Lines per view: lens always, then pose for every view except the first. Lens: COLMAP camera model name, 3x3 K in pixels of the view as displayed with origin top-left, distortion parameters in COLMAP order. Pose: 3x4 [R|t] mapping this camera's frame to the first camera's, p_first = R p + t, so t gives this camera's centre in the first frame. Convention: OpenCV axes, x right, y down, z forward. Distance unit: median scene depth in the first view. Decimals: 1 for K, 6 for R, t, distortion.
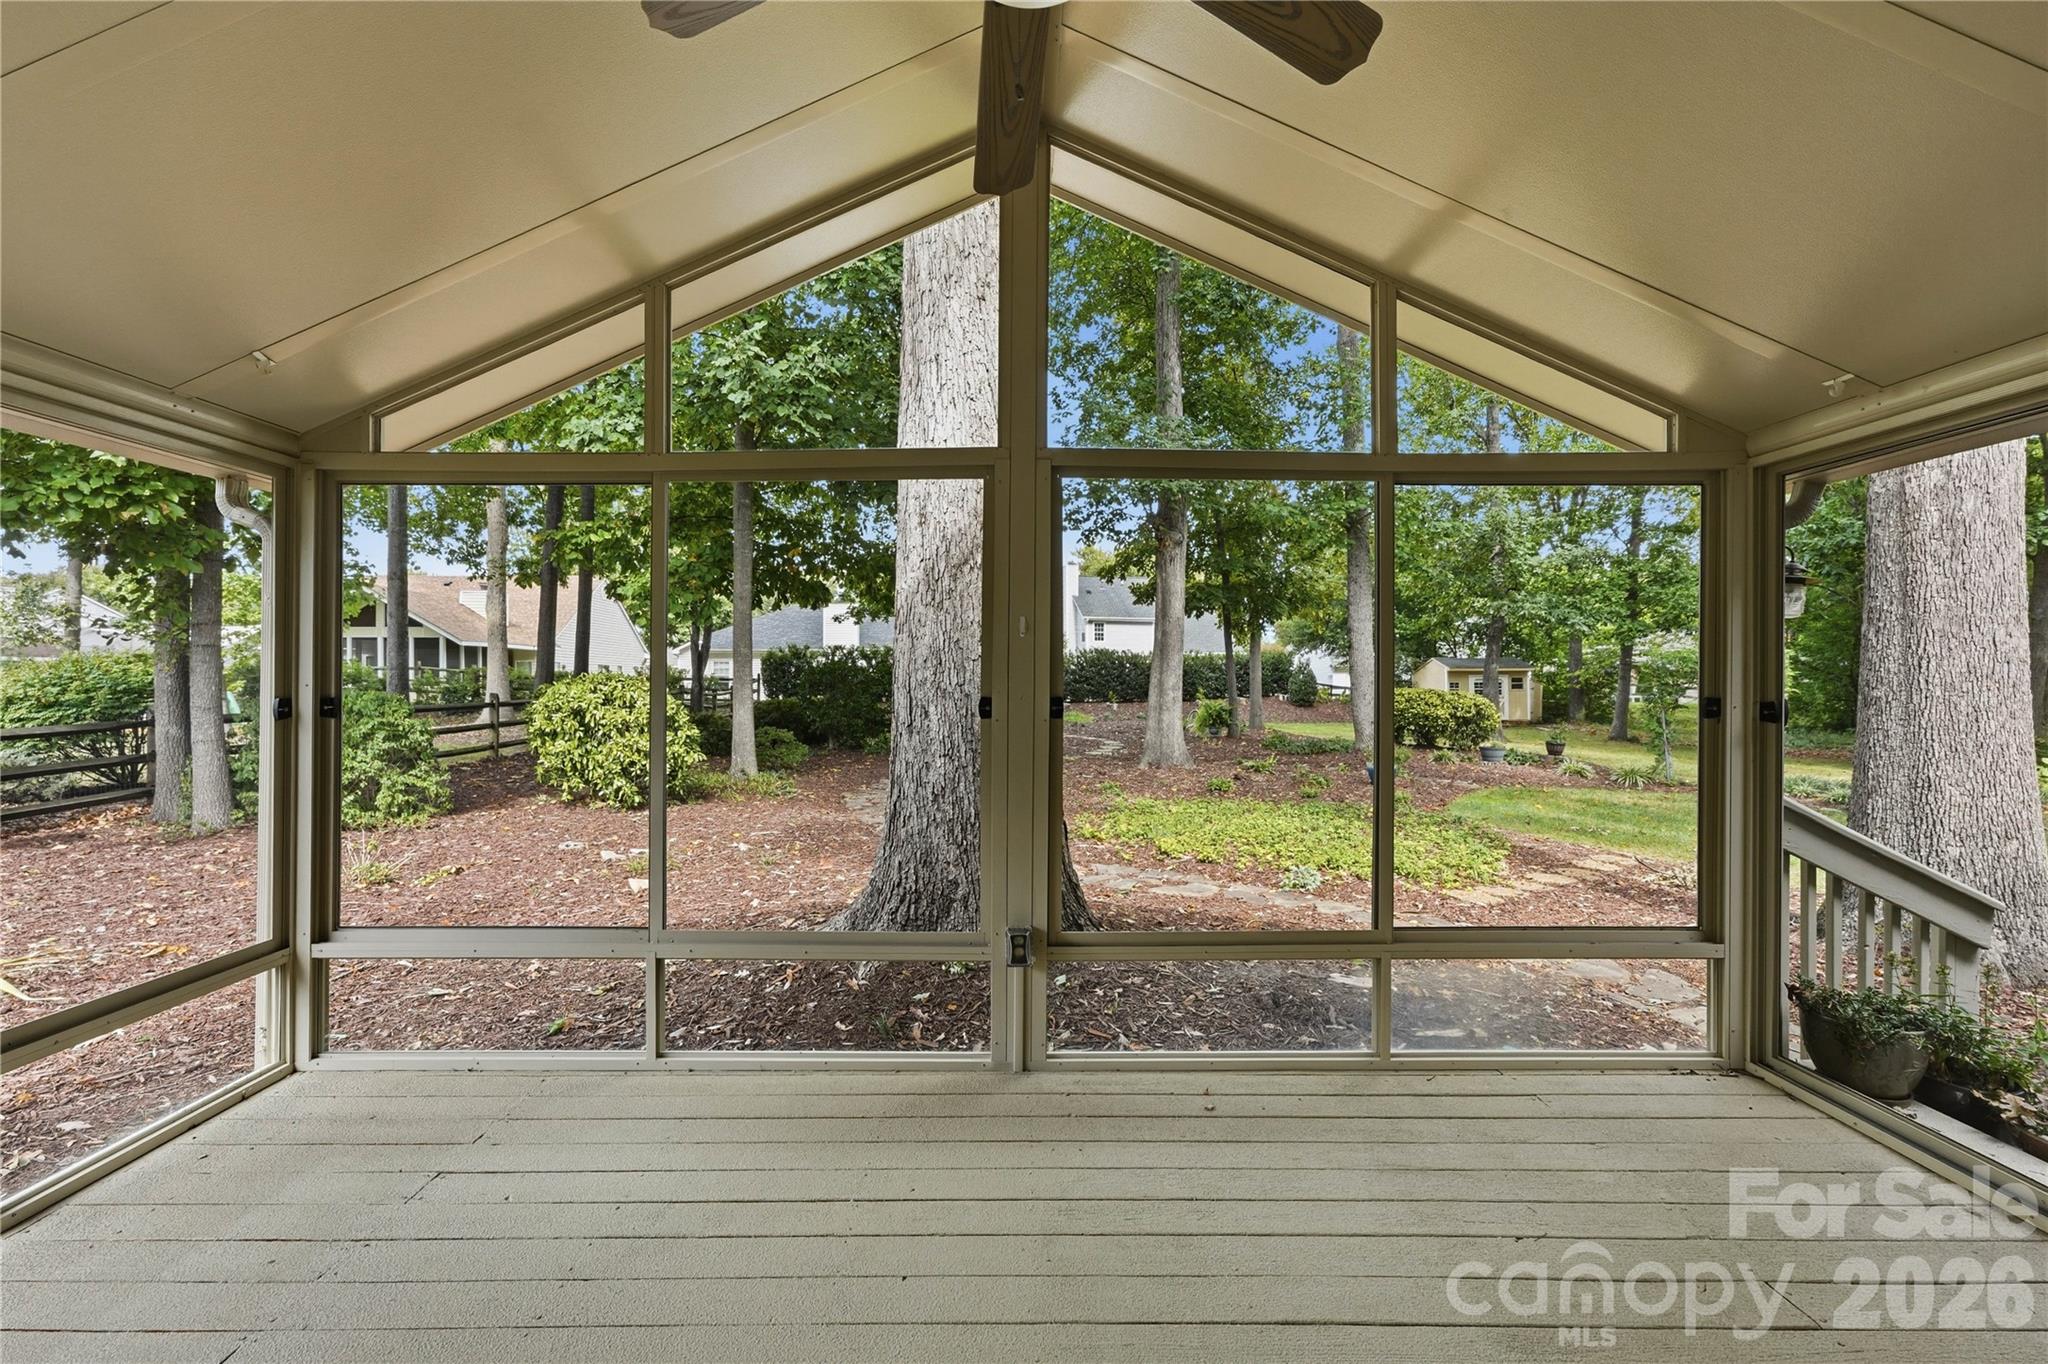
lens RADIAL K [[848.7, 0, 1013.0], [0, 848.7, 689.6], [0, 0, 1]] dist [-0.073111, 0.044824]
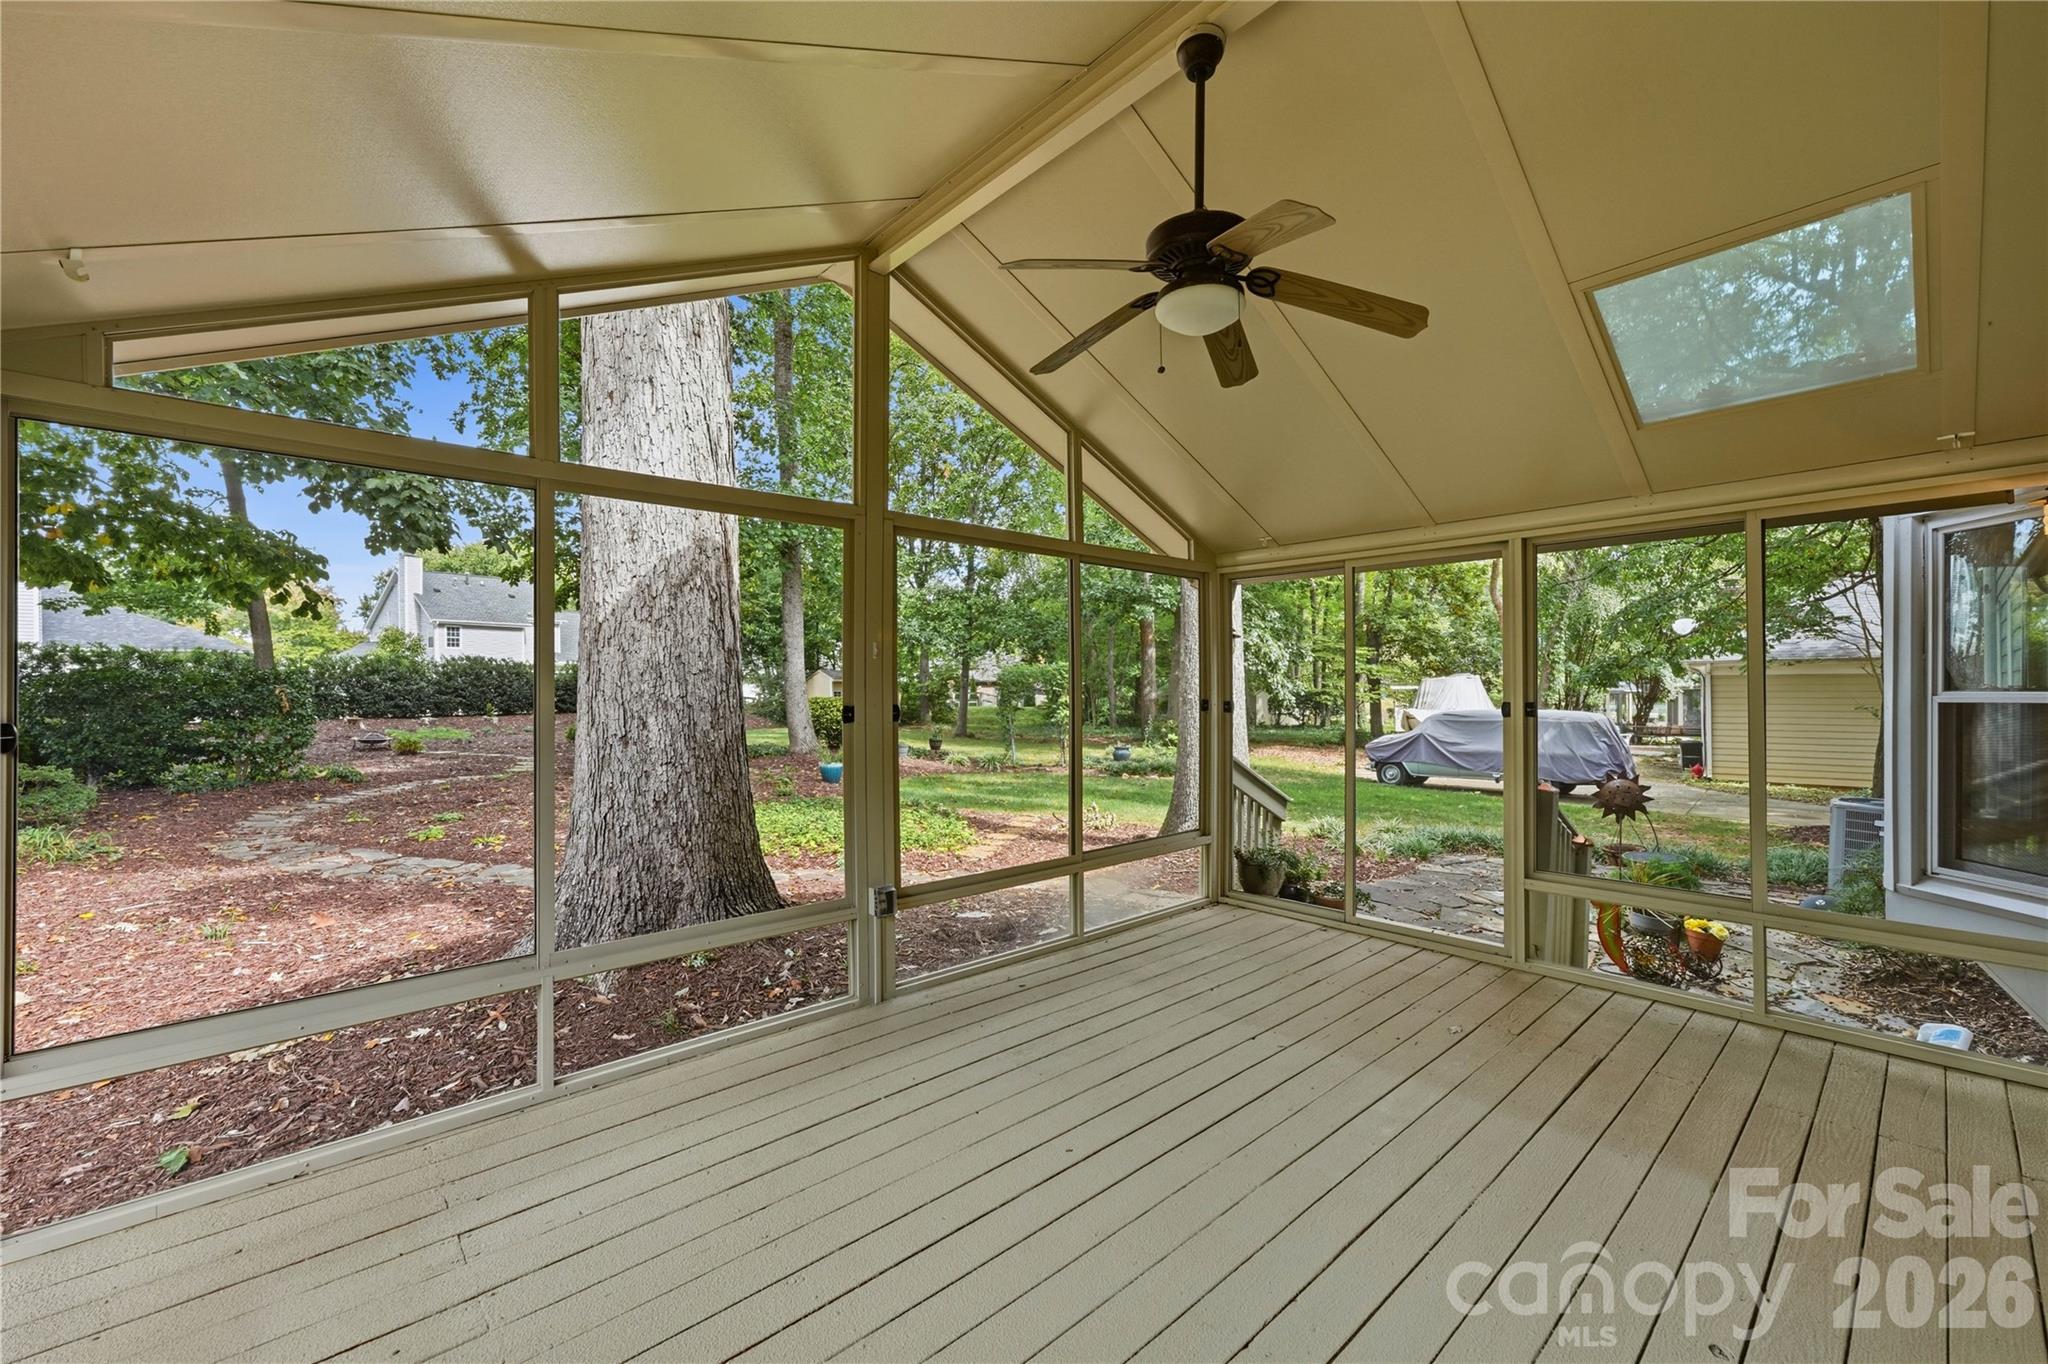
lens RADIAL K [[816.1, 0, 1019.7], [0, 816.1, 684.0], [0, 0, 1]] dist [-0.018152, 0.005650]
pose [[0.751857, -0.000571, 0.659326, -0.473842], [0.013434, 0.999805, -0.014452, -0.000517], [-0.659189, 0.019723, 0.751719, -0.051553]]
